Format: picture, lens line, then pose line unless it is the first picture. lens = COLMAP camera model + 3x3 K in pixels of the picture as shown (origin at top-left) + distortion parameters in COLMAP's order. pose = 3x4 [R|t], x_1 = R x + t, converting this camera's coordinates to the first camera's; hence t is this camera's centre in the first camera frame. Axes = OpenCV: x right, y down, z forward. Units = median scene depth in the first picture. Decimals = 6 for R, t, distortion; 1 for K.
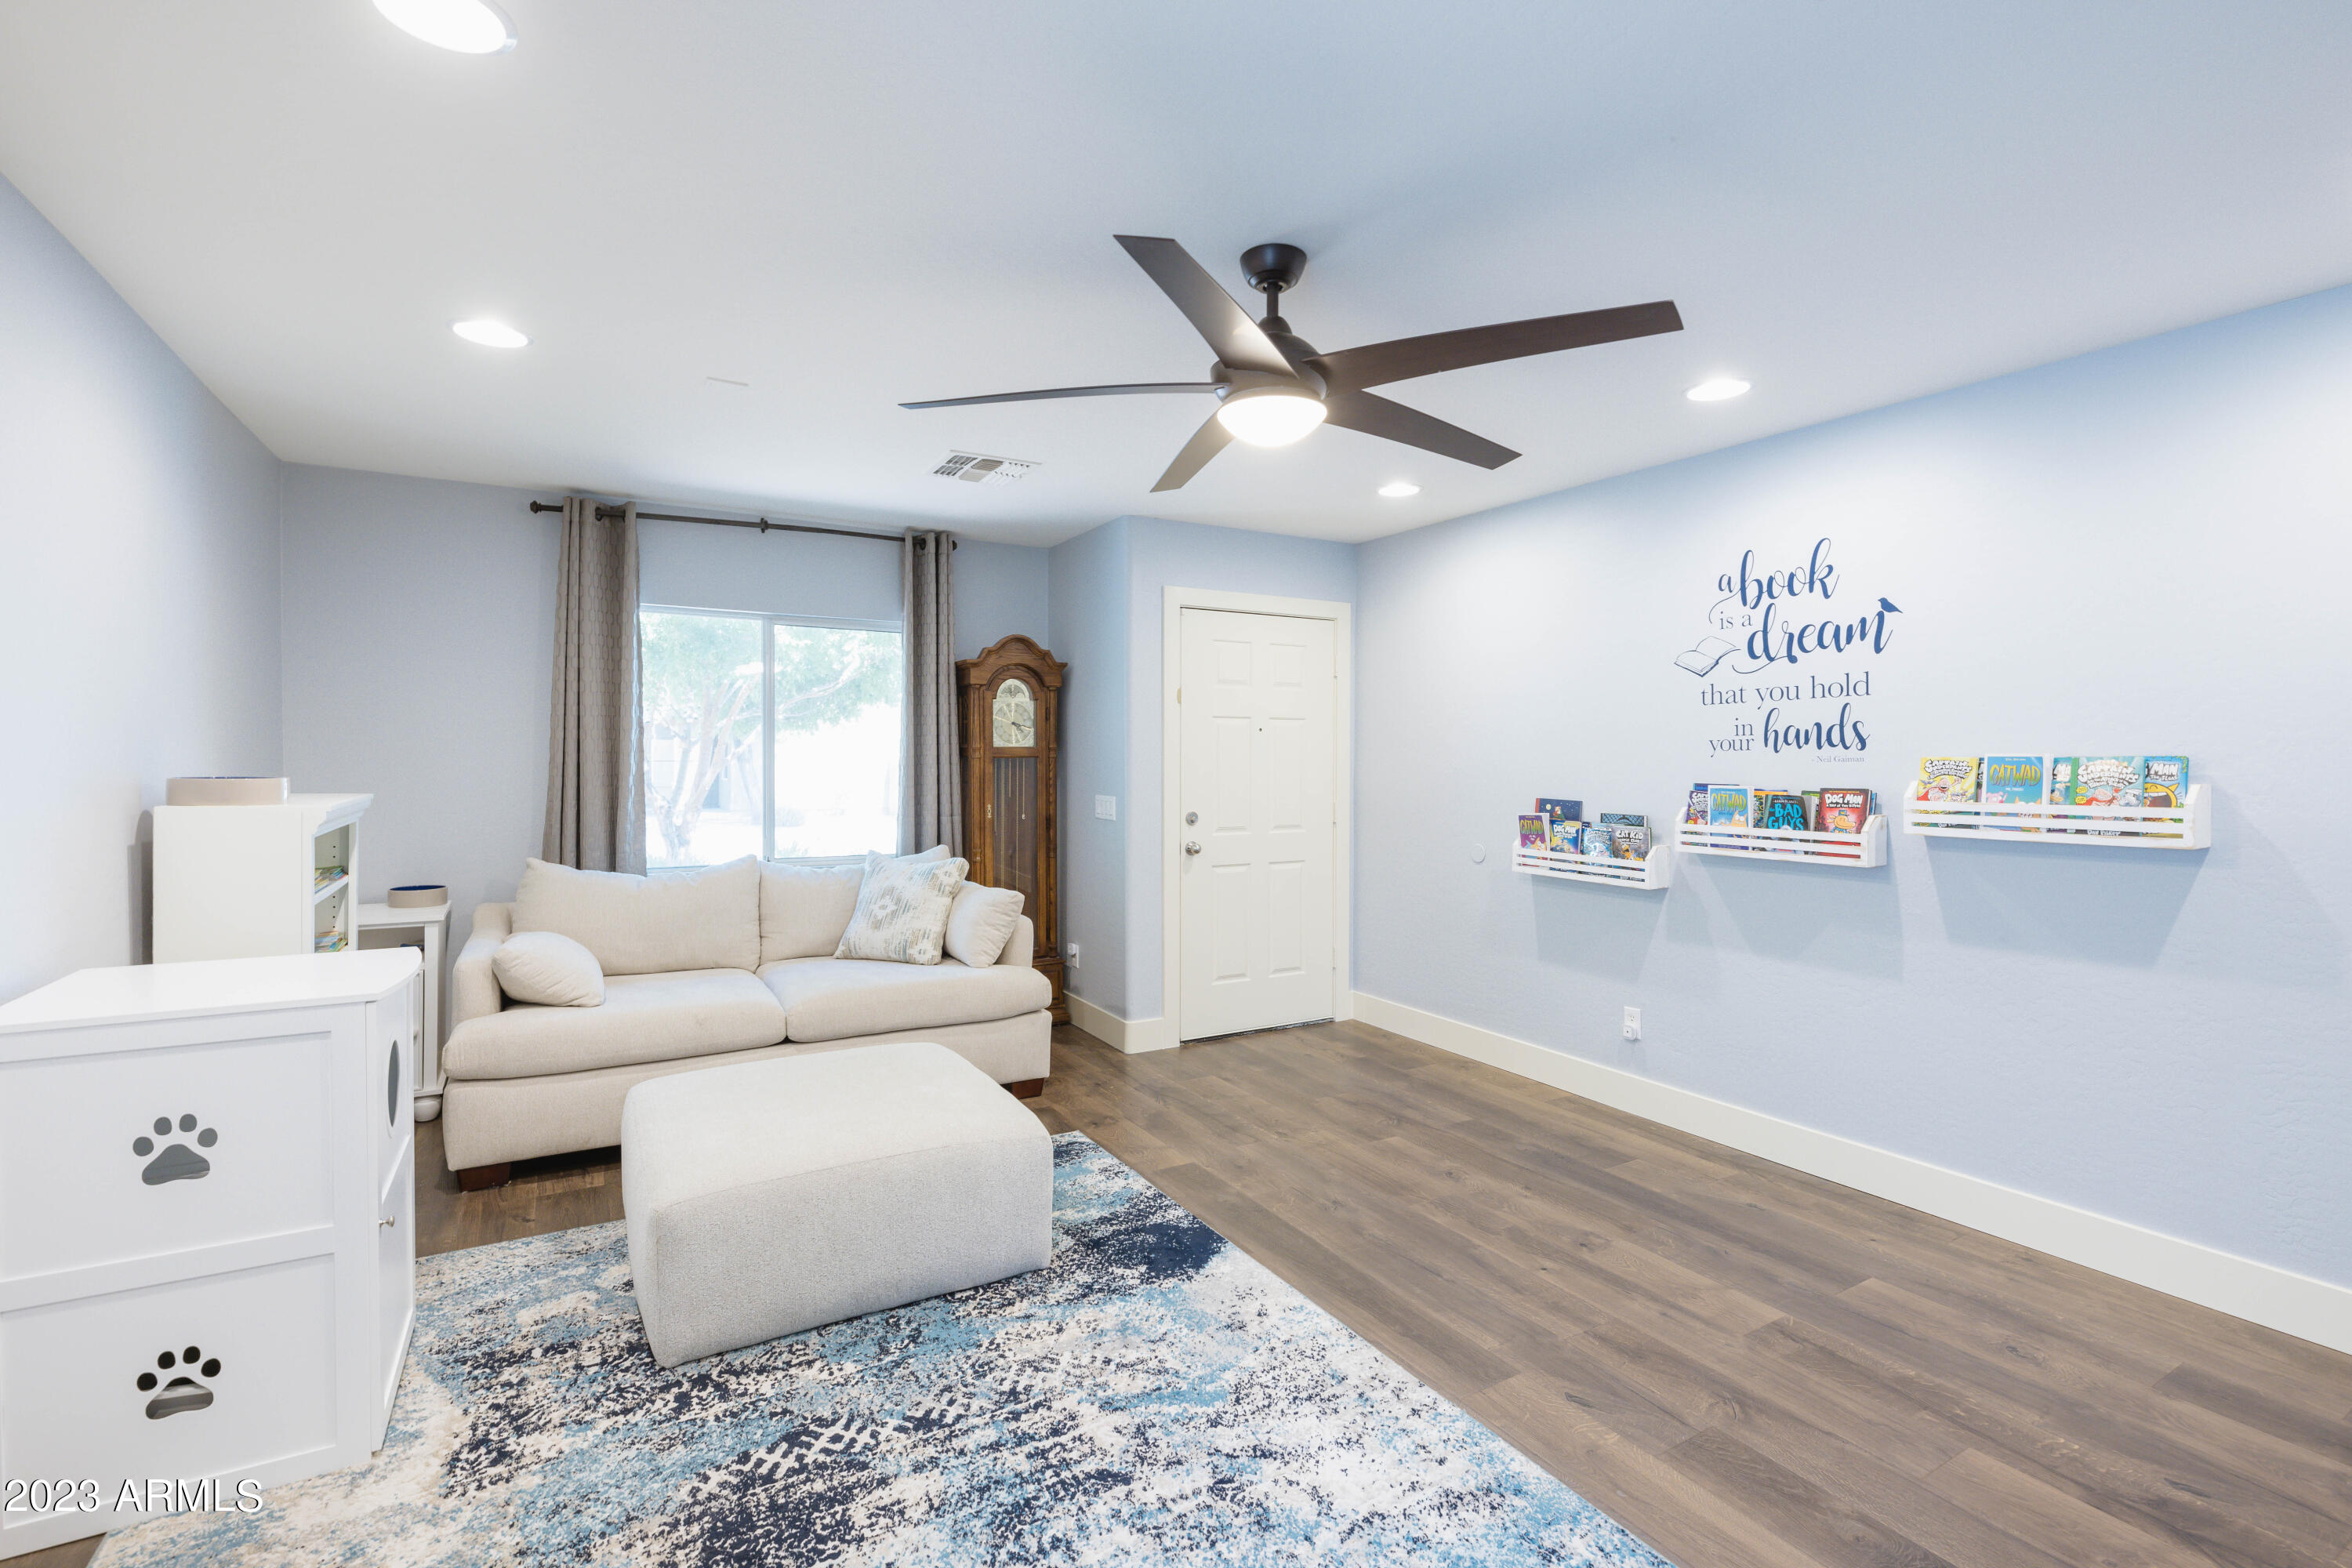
lens RADIAL K [[1046.1, 0, 1148.0], [0, 1046.1, 777.9], [0, 0, 1]] dist [-0.002121, -0.000538]
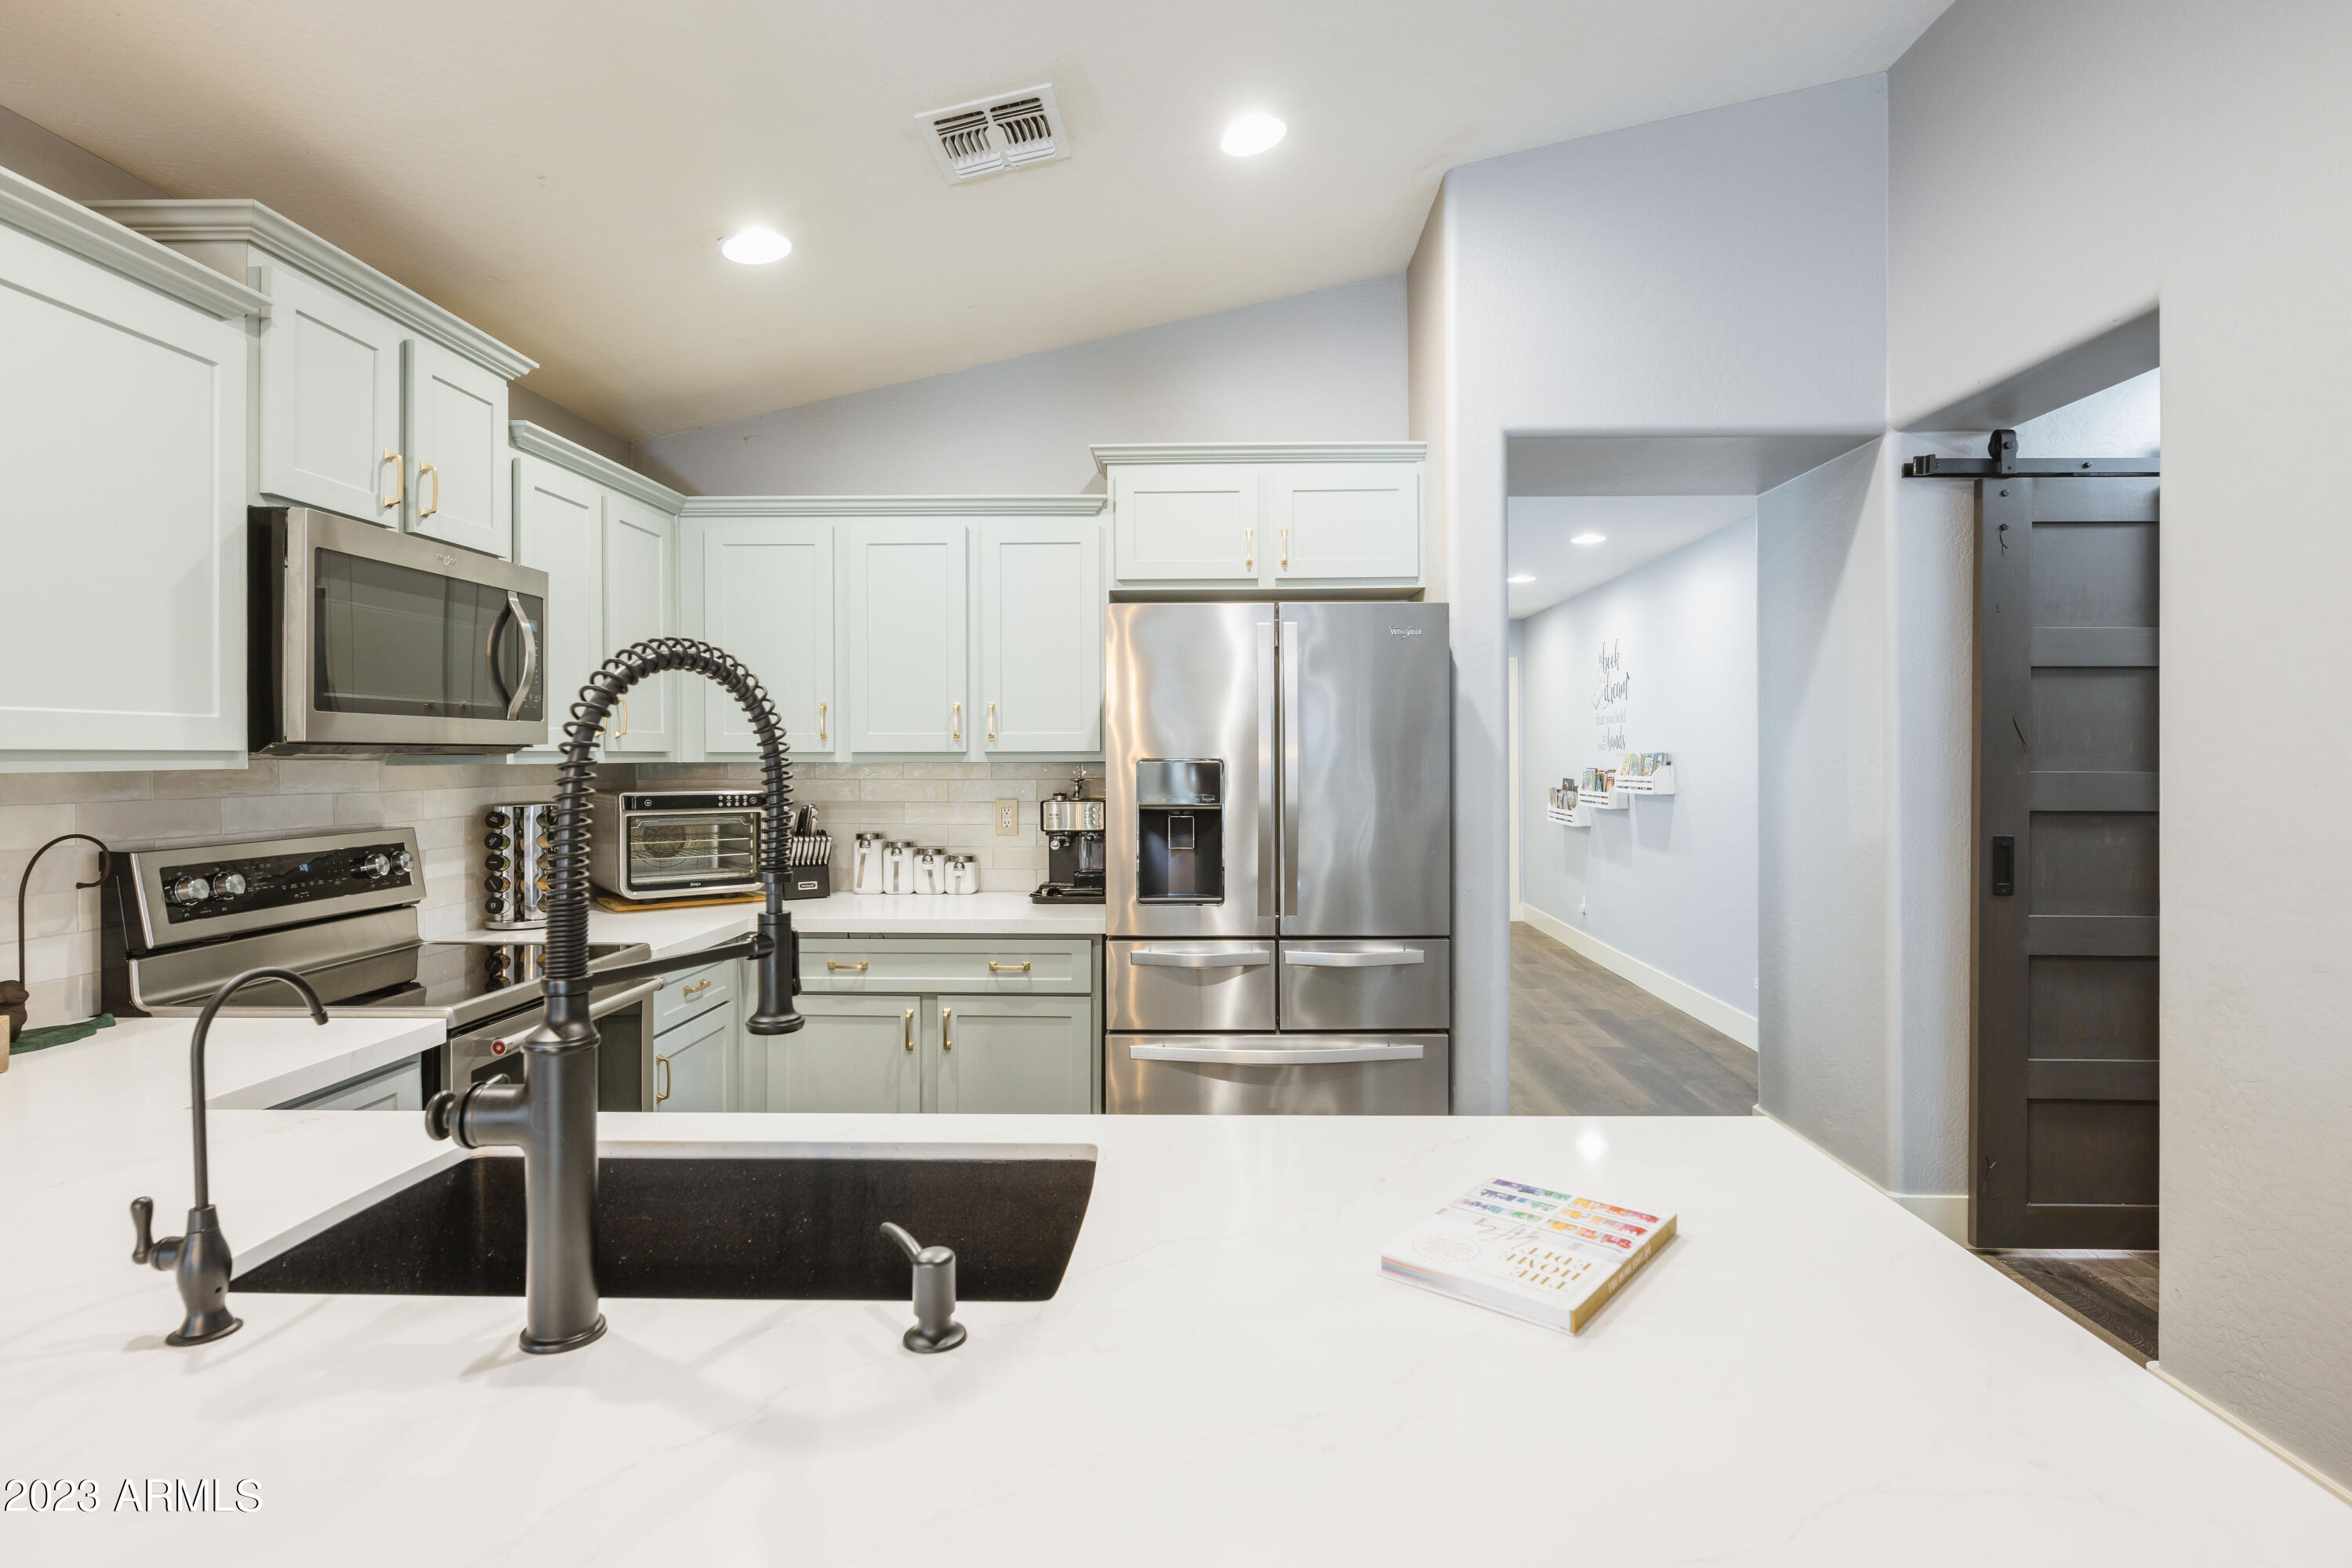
lens RADIAL K [[1198.8, 0, 1182.8], [0, 1198.8, 756.9], [0, 0, 1]] dist [-0.002688, -0.000368]
pose [[0.853778, -0.003500, -0.520625, 1.492394], [-0.006554, 0.999826, -0.017469, 0.039667], [0.520596, 0.018327, 0.853607, -1.719611]]
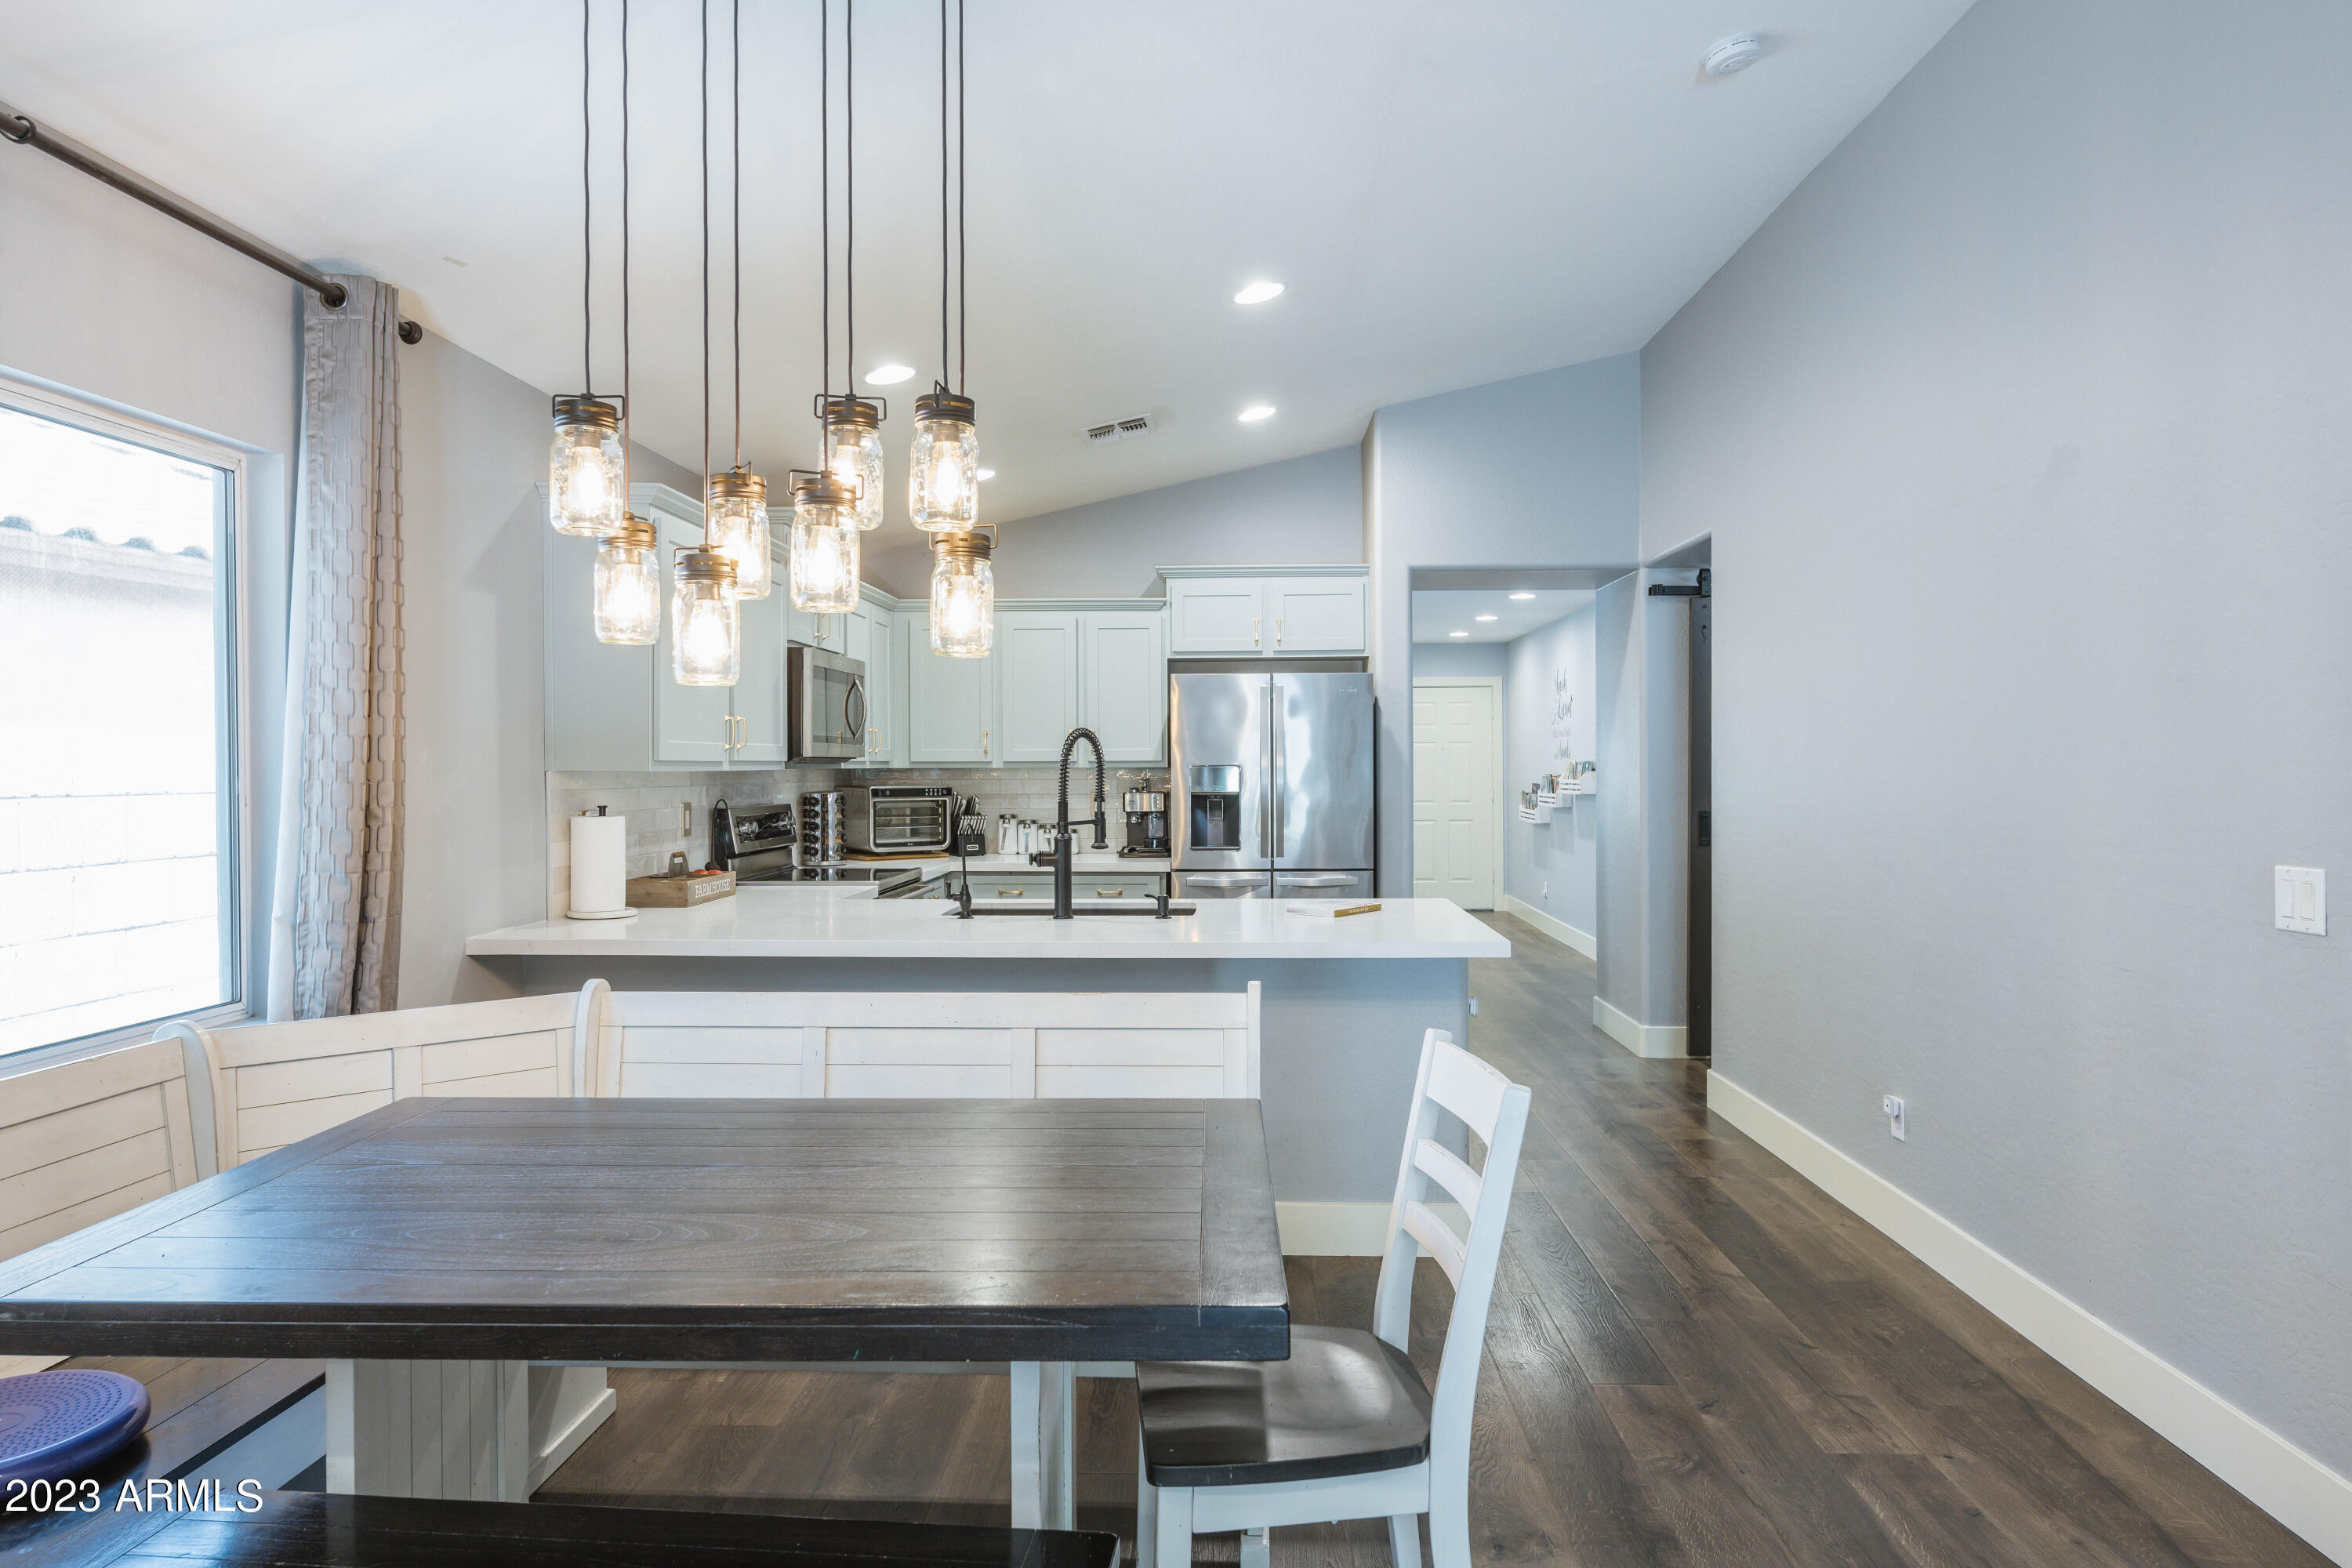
lens RADIAL K [[1420.6, 0, 1176.0], [0, 1420.6, 784.0], [0, 0, 1]] dist [-0.003616, -0.000498]
pose [[0.848174, 0.001486, -0.529715, 2.126274], [-0.005168, 0.999972, -0.005470, 0.068084], [0.529692, 0.007377, 0.848158, -2.846810]]
